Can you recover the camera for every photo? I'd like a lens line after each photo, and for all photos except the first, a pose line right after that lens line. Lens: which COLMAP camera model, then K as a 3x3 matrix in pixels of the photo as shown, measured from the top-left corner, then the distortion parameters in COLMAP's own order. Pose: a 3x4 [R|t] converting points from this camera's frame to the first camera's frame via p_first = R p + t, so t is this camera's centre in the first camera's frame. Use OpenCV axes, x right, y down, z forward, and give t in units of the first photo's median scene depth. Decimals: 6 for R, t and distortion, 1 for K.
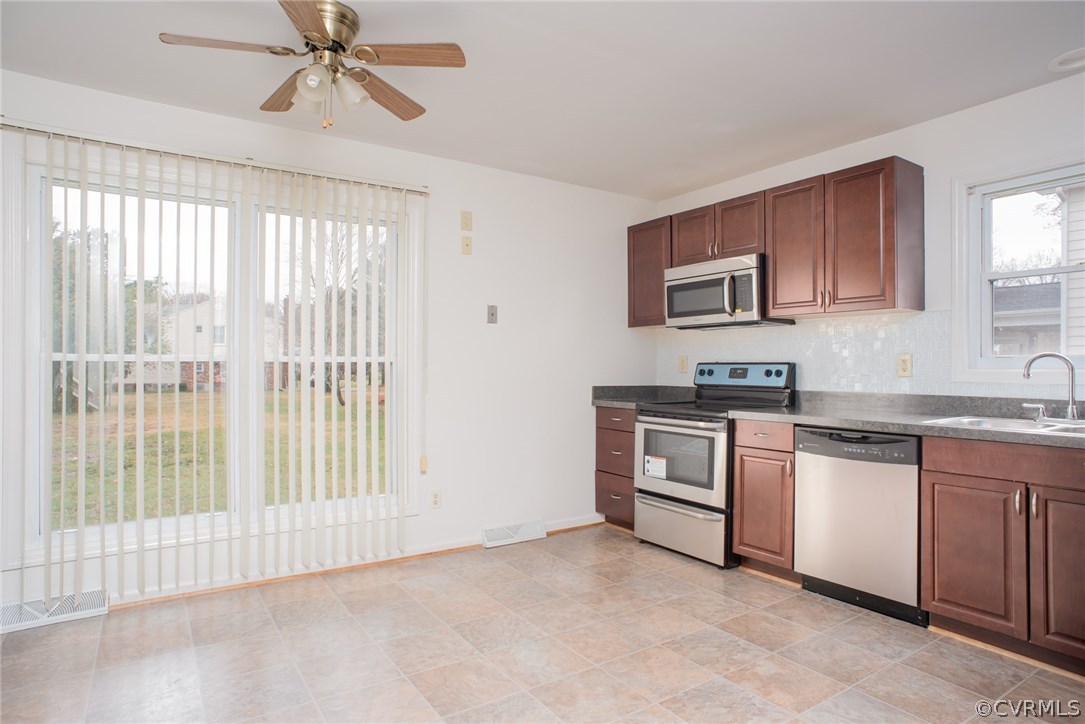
lens RADIAL K [[623.9, 0, 542.5], [0, 623.9, 362.0], [0, 0, 1]] dist [-0.110024, 0.071149]
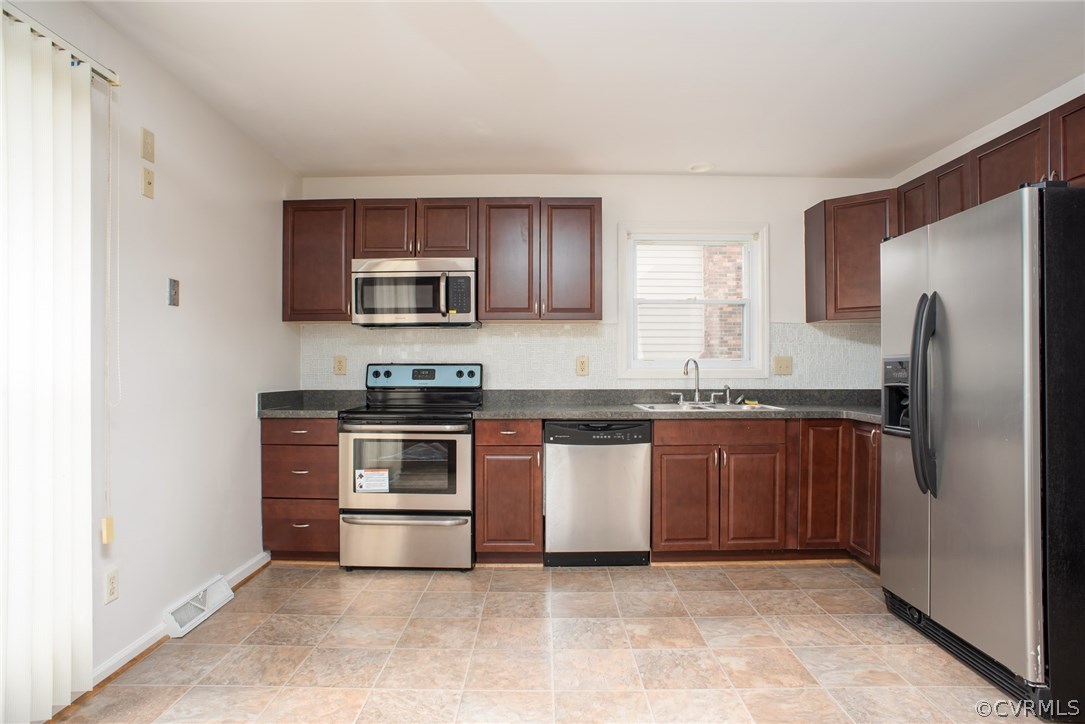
lens RADIAL K [[623.9, 0, 542.5], [0, 623.9, 362.0], [0, 0, 1]] dist [-0.110024, 0.071149]
pose [[0.548968, 0.002884, 0.835839, -0.470207], [-0.002446, 0.999995, -0.001844, -0.000255], [-0.835840, -0.001032, 0.548972, 0.343043]]
